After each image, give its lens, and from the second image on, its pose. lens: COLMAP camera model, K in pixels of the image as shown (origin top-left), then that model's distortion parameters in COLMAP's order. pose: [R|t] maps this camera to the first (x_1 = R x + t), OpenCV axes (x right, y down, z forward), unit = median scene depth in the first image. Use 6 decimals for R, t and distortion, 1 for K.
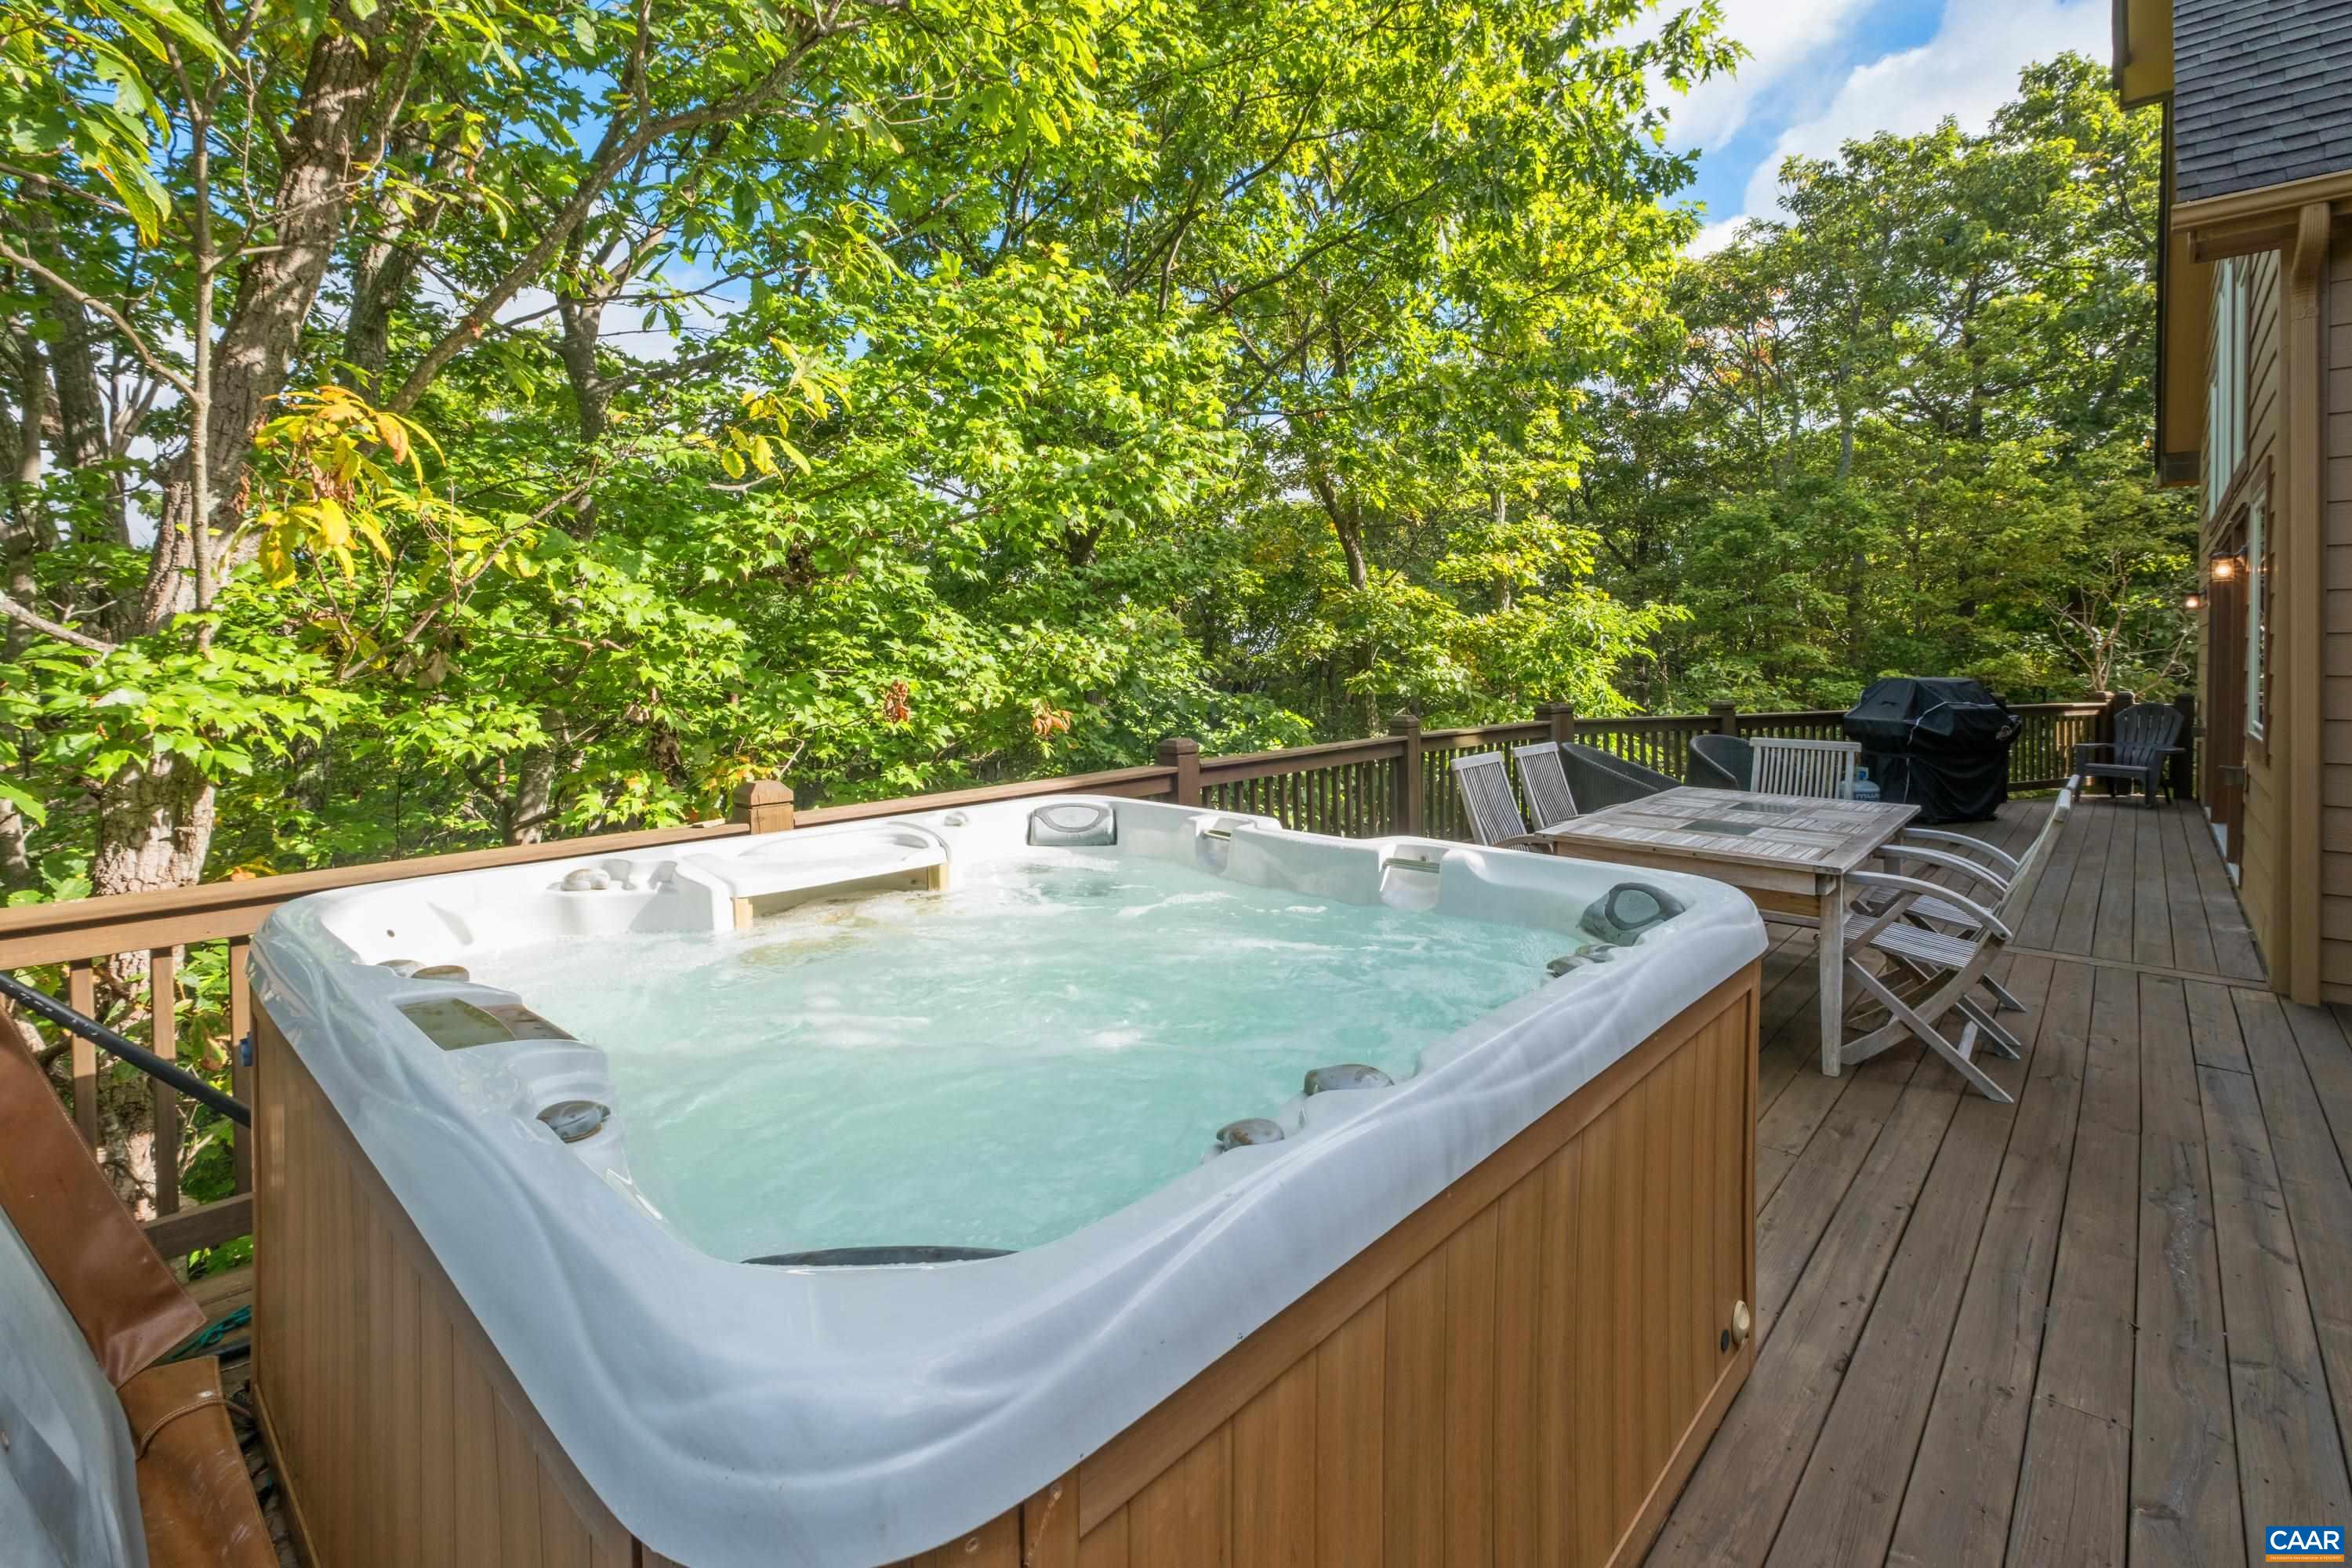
lens RADIAL K [[1075.8, 0, 1177.2], [0, 1075.8, 678.9], [0, 0, 1]] dist [-0.030966, -0.000106]
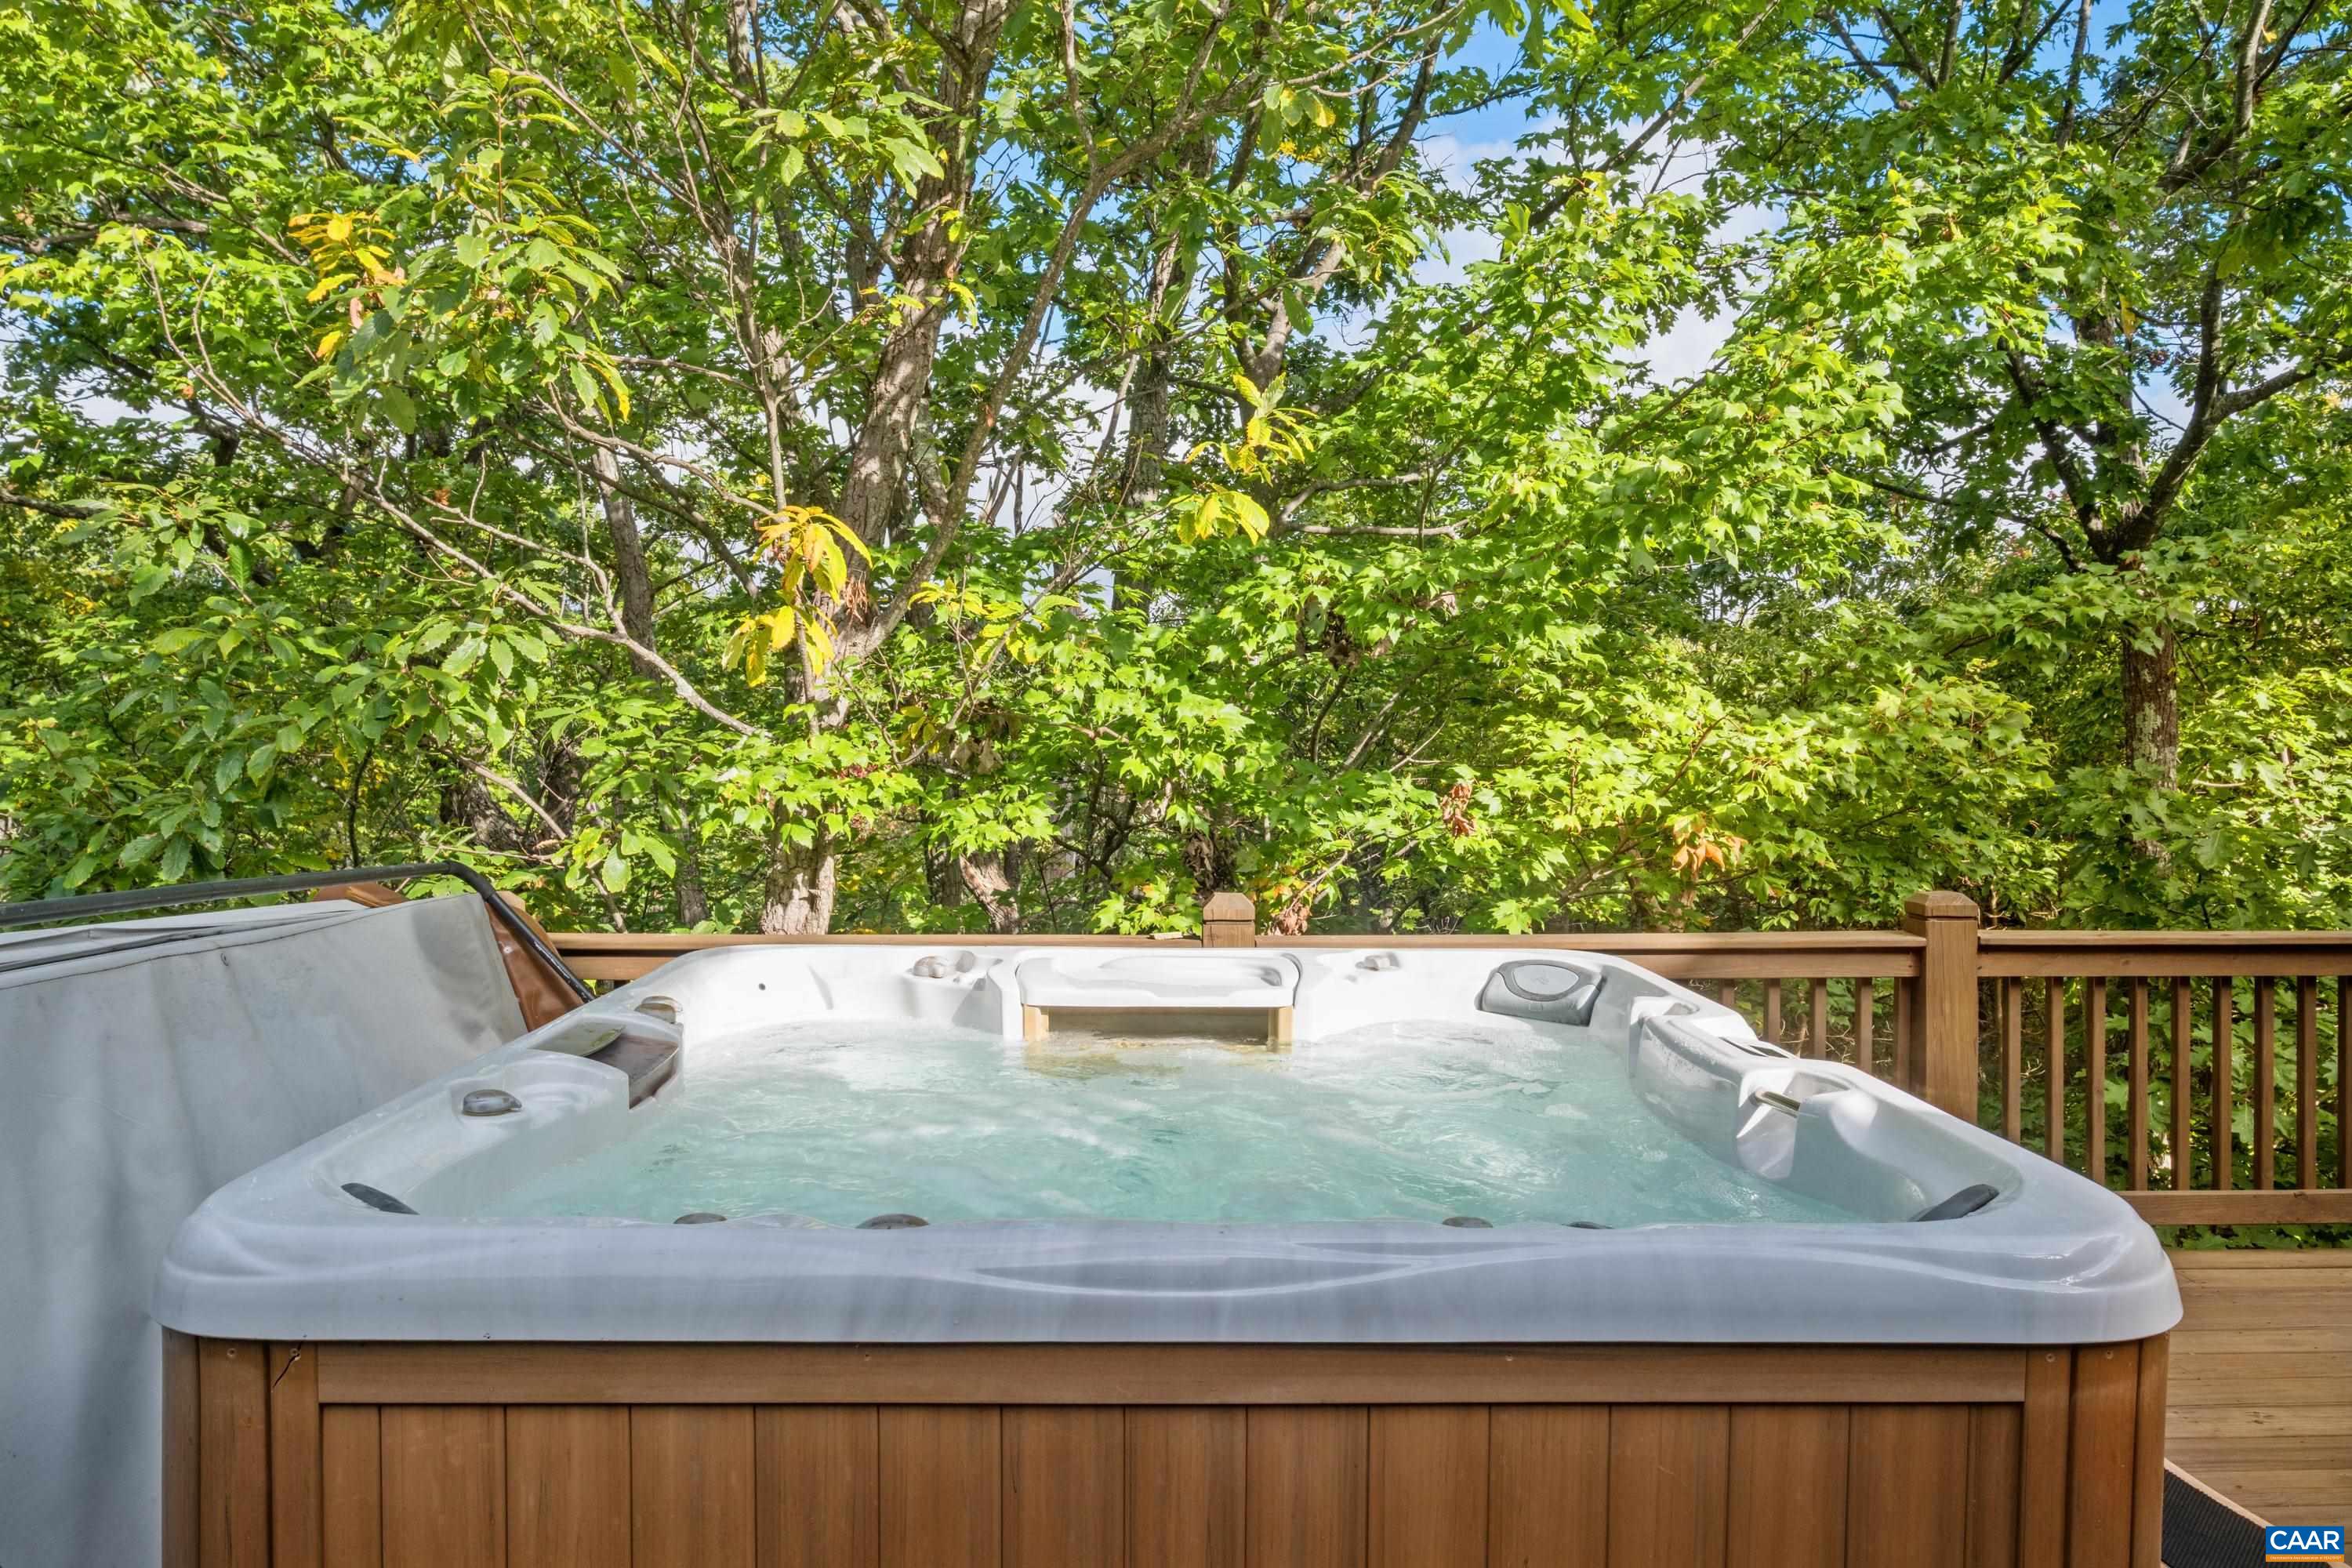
lens RADIAL K [[1587.4, 0, 1176.0], [0, 1587.4, 784.0], [0, 0, 1]] dist [-0.006046, -0.002098]
pose [[0.682679, 0.033631, -0.729944, 0.582980], [-0.028750, 0.999403, 0.019157, -0.018753], [0.730153, 0.007908, 0.683238, 0.103535]]
